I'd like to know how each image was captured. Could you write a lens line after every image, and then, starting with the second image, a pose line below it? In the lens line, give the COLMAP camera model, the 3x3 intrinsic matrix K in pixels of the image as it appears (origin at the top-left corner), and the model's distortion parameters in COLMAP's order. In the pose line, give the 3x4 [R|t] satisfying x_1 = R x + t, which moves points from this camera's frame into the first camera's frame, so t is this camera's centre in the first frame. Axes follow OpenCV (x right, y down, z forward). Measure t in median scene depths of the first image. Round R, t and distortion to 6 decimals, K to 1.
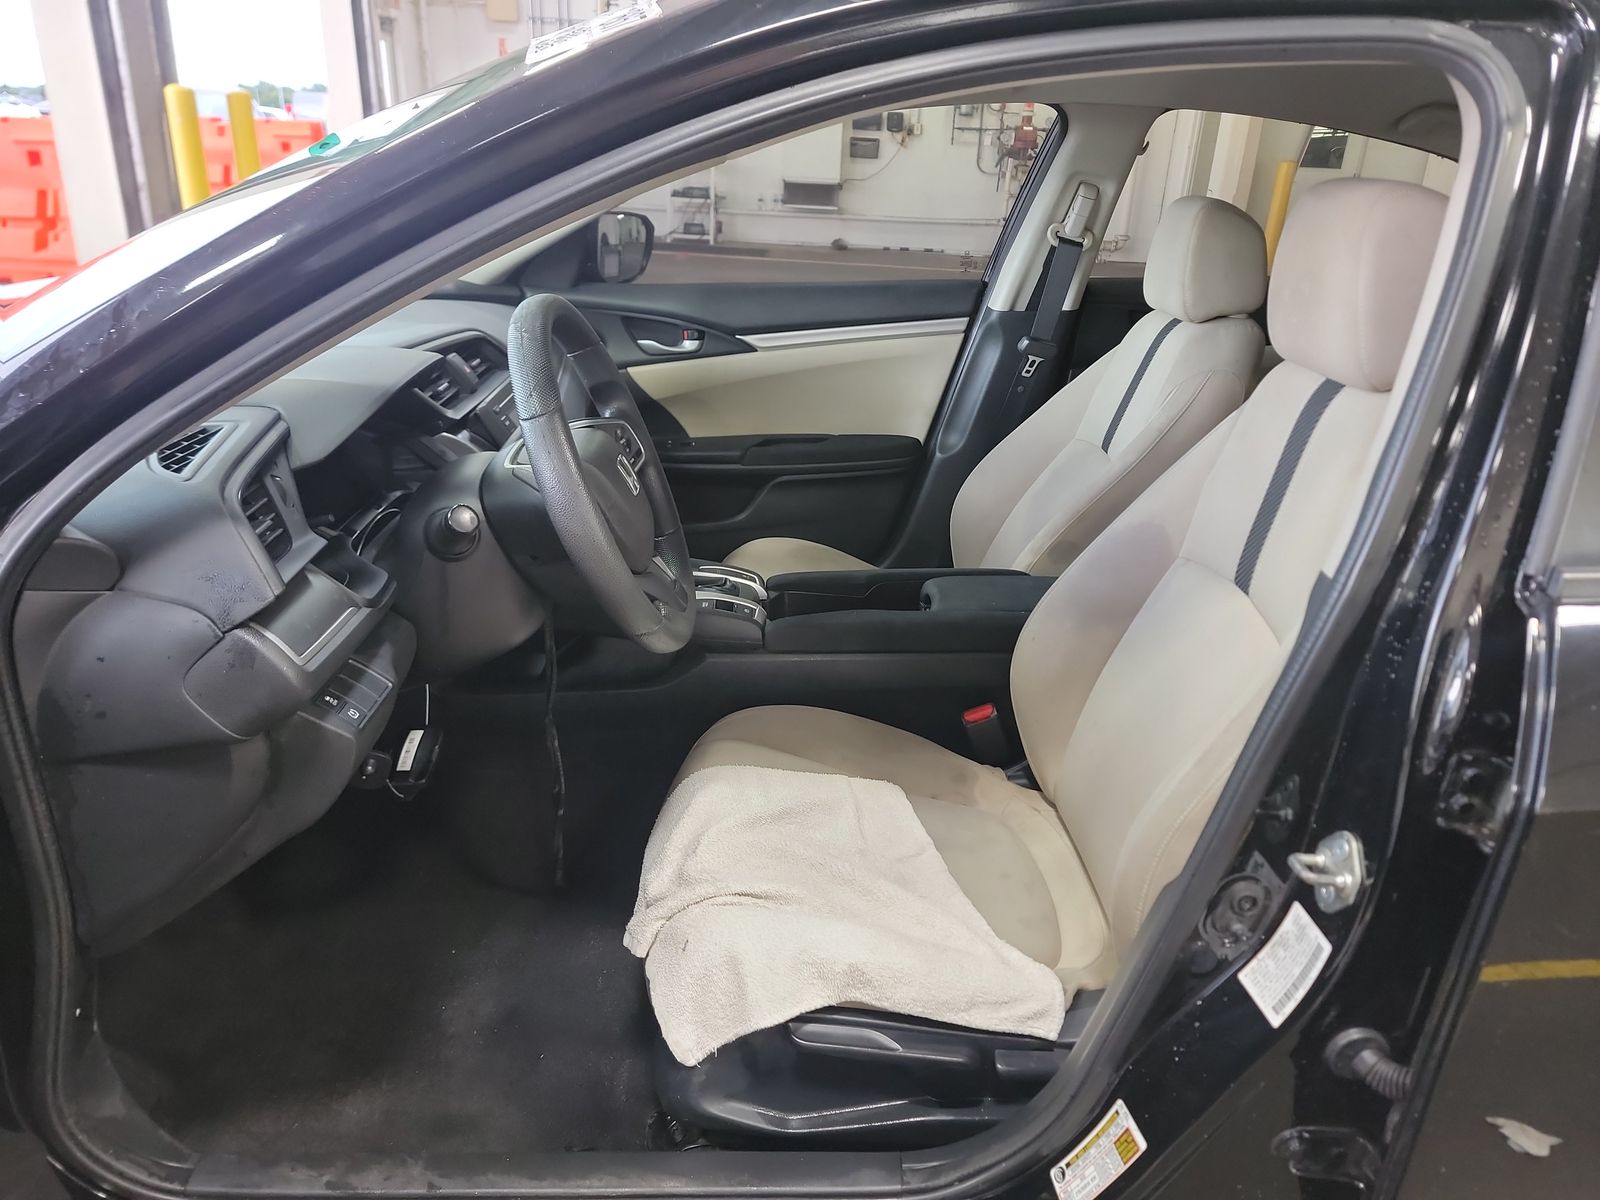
lens RADIAL K [[1098.0, 0, 809.8], [0, 1098.0, 611.8], [0, 0, 1]] dist [0.071649, -0.075361]
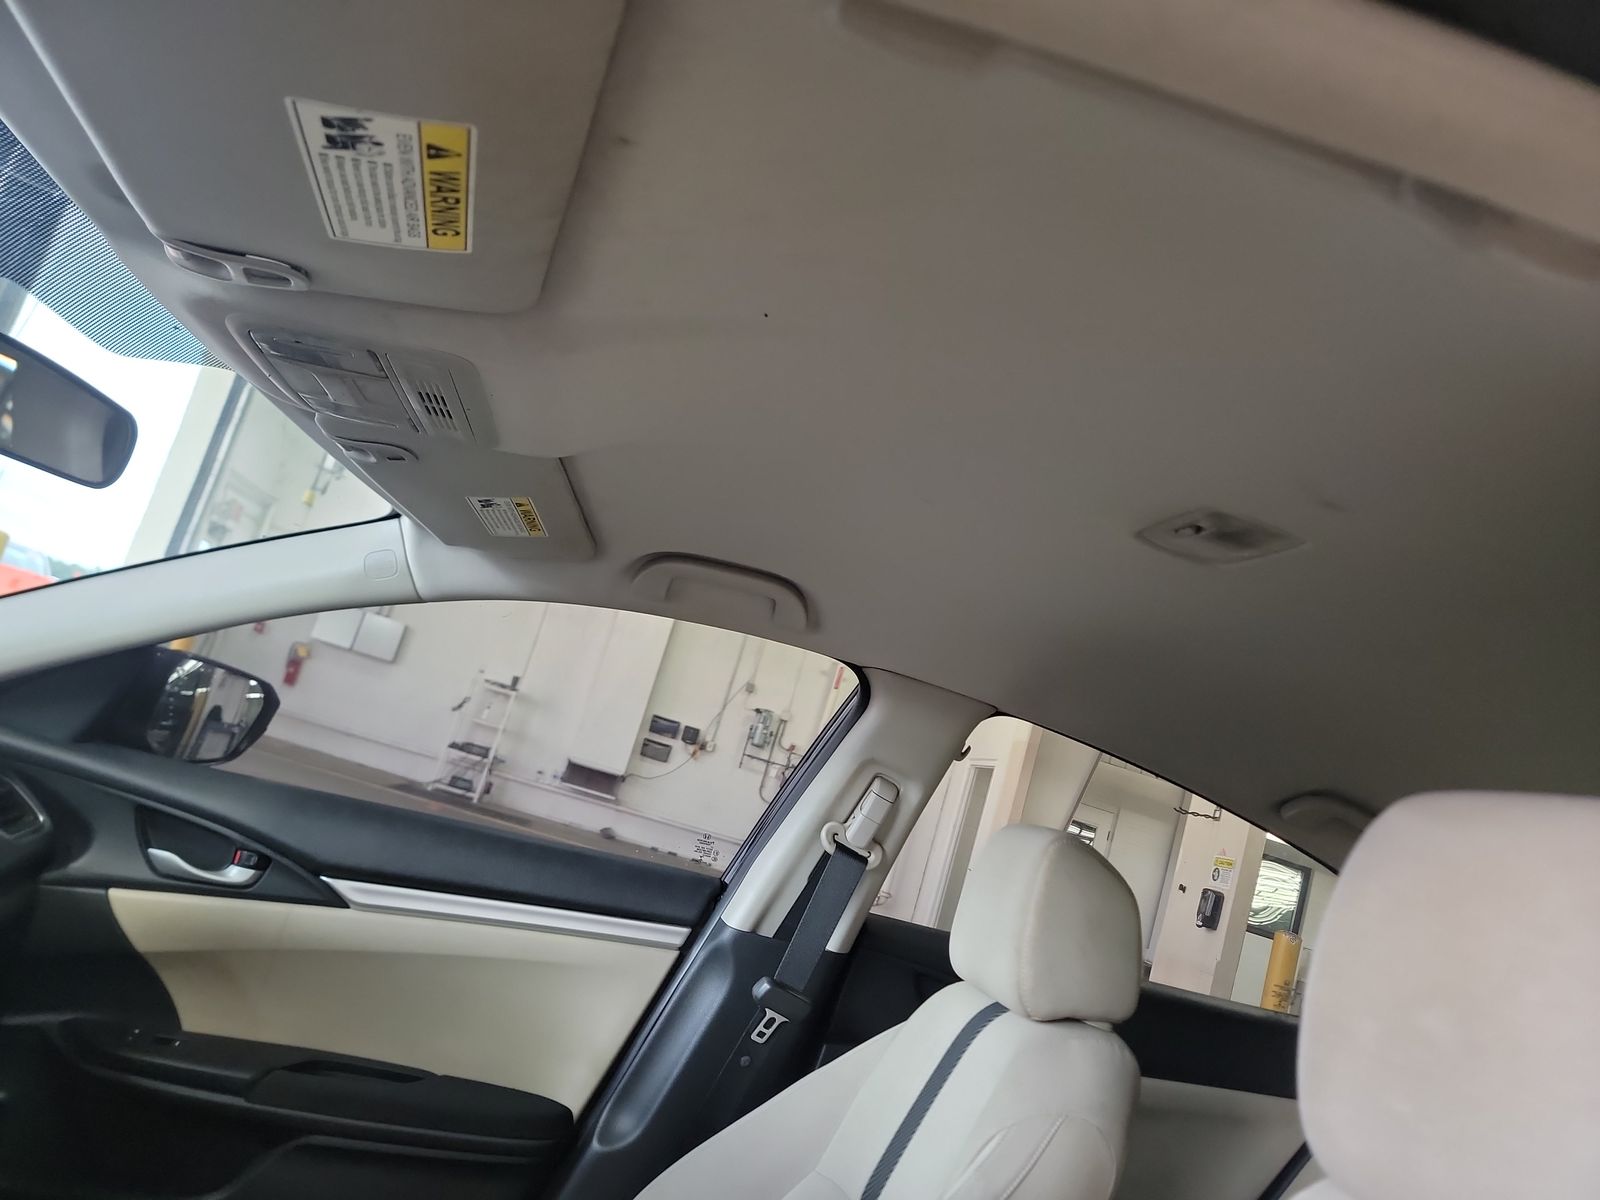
lens RADIAL K [[1098.0, 0, 809.8], [0, 1098.0, 611.8], [0, 0, 1]] dist [0.071649, -0.075361]
pose [[0.955418, 0.261655, 0.136794, 0.070517], [-0.153496, 0.835949, -0.526904, -0.085467], [-0.252220, 0.482416, 0.838844, 0.327532]]
